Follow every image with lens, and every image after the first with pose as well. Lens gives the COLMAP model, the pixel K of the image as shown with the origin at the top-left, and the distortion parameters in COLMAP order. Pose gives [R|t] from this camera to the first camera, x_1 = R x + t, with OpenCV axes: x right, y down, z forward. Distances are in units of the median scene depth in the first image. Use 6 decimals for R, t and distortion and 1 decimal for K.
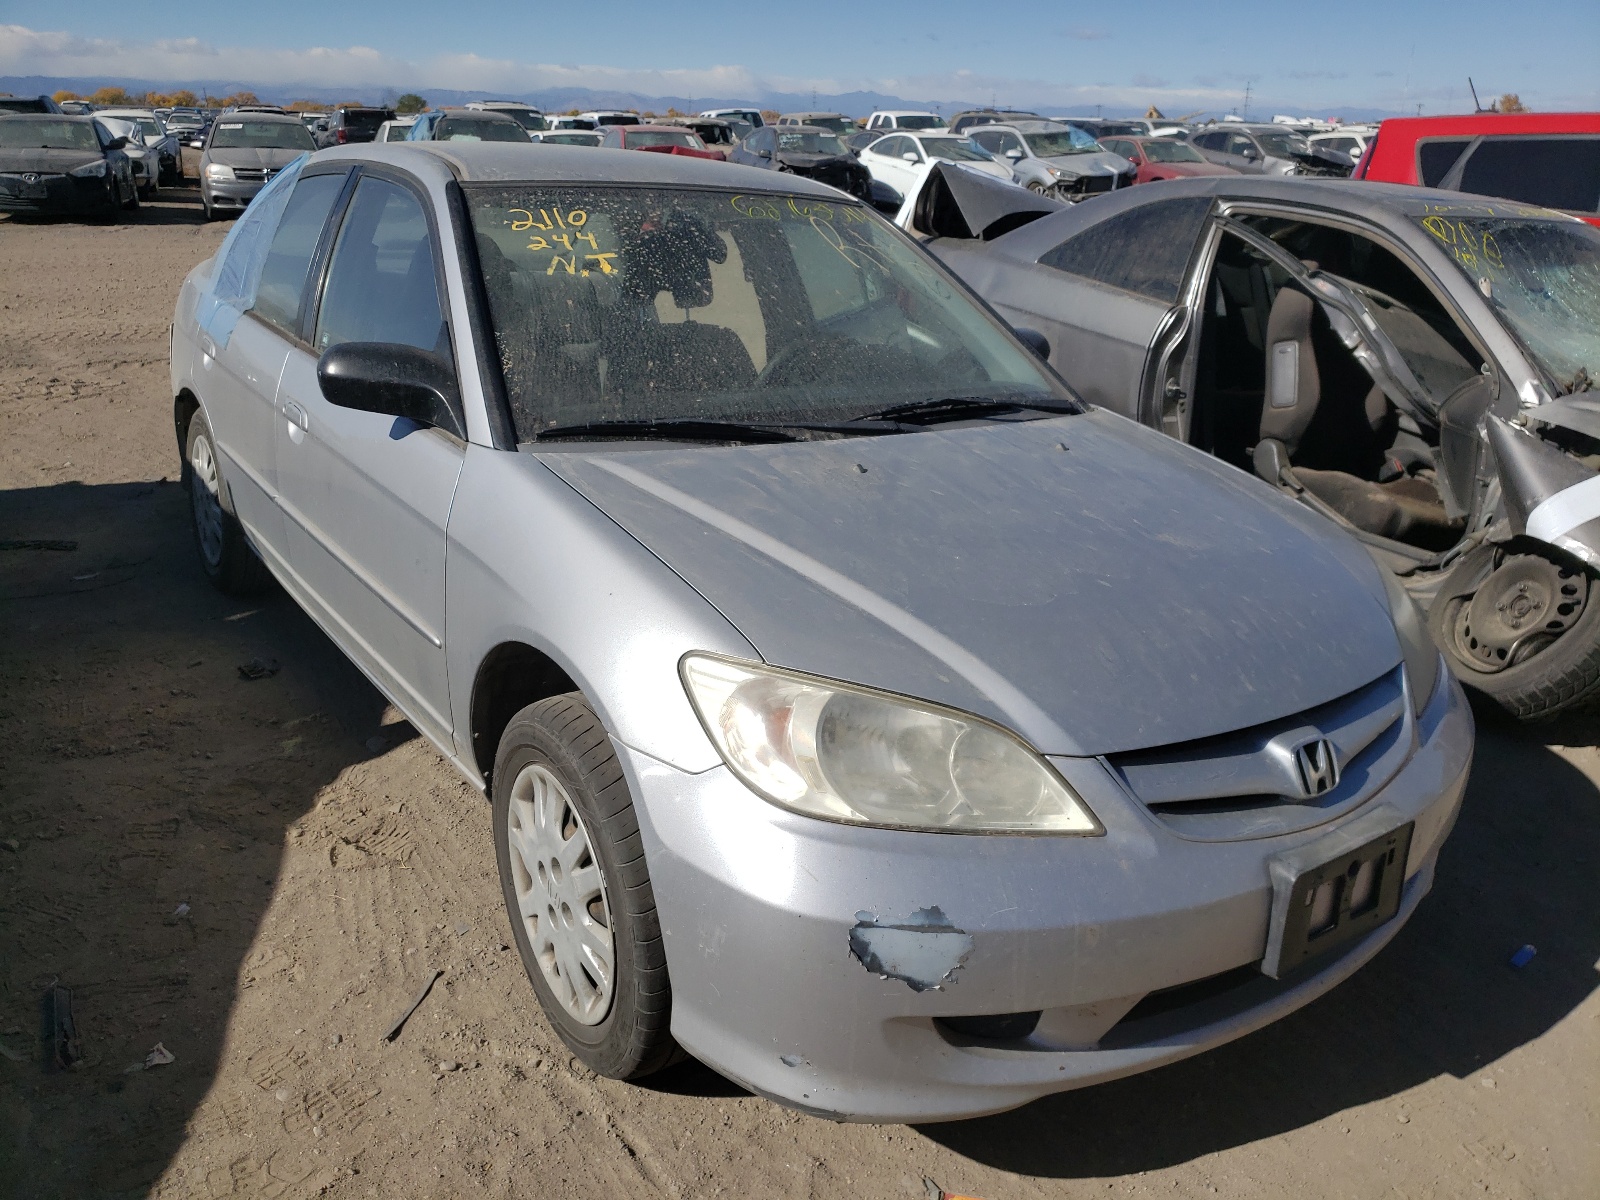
lens RADIAL K [[1364.5, 0, 800.0], [0, 1364.5, 600.0], [0, 0, 1]] dist [0.032769, 0.003977]
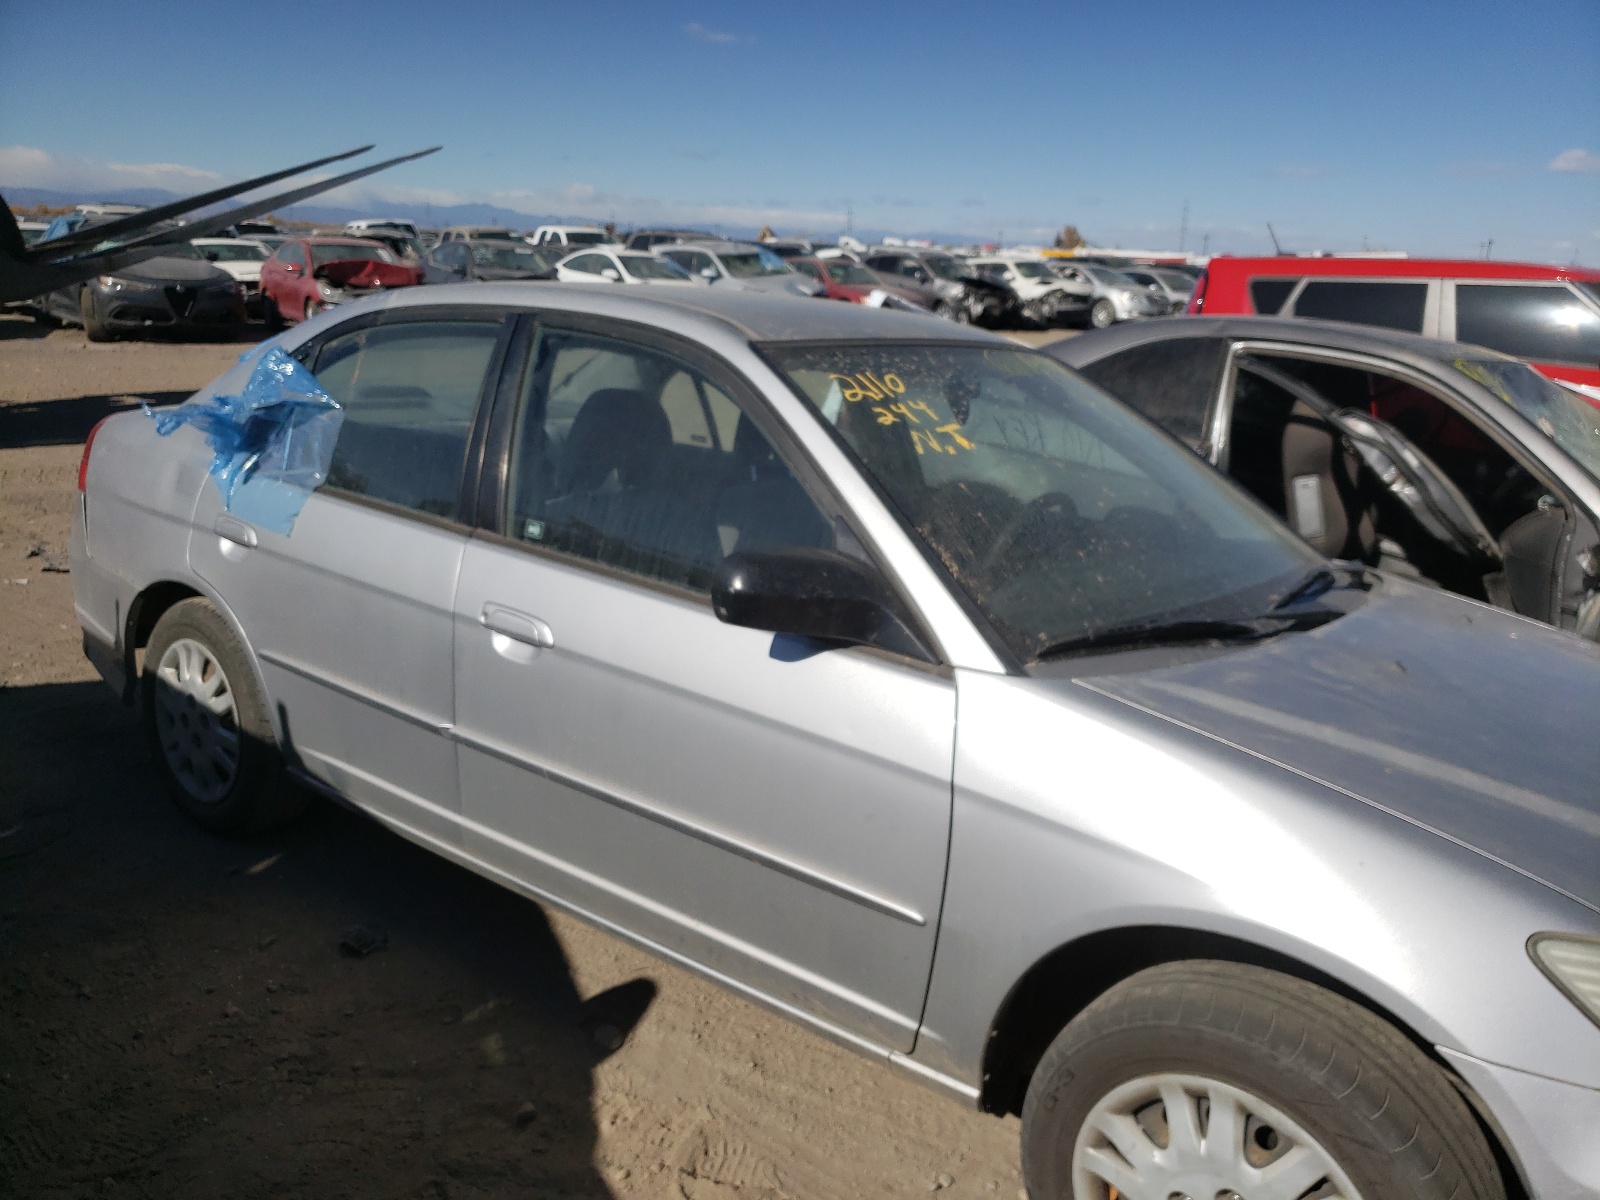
lens RADIAL K [[1364.5, 0, 800.0], [0, 1364.5, 600.0], [0, 0, 1]] dist [0.032769, 0.003977]
pose [[0.955151, -0.057105, 0.290561, -0.220110], [0.078570, 0.994932, -0.062744, -0.043548], [-0.285505, 0.082759, 0.954797, 0.096531]]
